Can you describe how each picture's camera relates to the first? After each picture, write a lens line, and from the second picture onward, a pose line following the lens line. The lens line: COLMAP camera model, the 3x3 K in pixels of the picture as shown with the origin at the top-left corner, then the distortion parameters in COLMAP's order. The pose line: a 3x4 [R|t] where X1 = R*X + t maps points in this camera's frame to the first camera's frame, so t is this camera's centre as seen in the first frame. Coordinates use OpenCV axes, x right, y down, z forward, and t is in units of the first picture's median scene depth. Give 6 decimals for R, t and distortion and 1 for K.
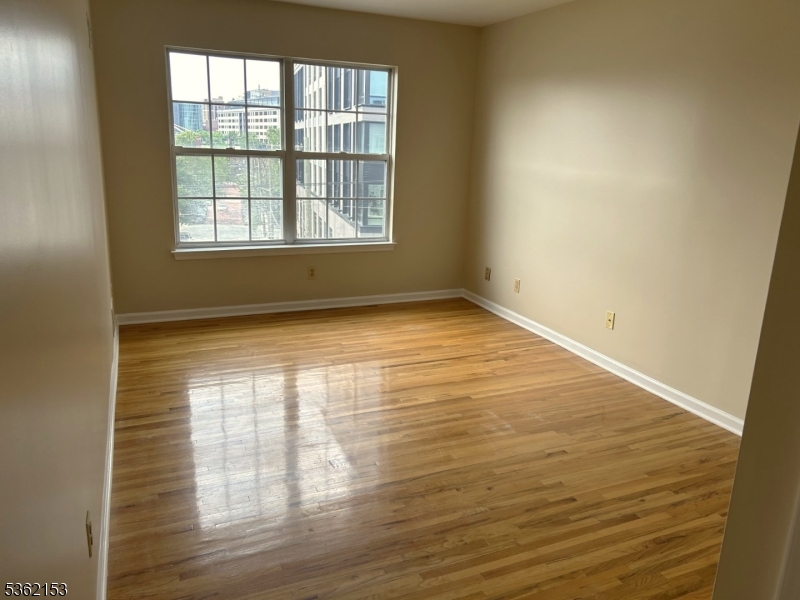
lens RADIAL K [[612.4, 0, 406.0], [0, 612.4, 301.1], [0, 0, 1]] dist [0.008129, -0.010111]
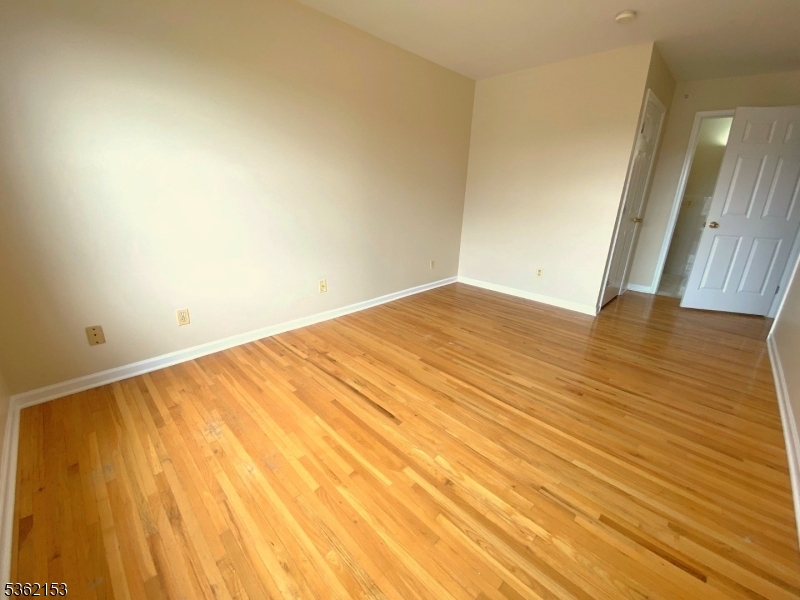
lens RADIAL K [[332.5, 0, 402.0], [0, 332.5, 300.6], [0, 0, 1]] dist [0.000559, -0.000184]
pose [[-0.380323, -0.320491, 0.867548, -0.353803], [0.211337, 0.883103, 0.418886, -0.195250], [-0.900384, 0.342657, -0.268133, 0.993791]]
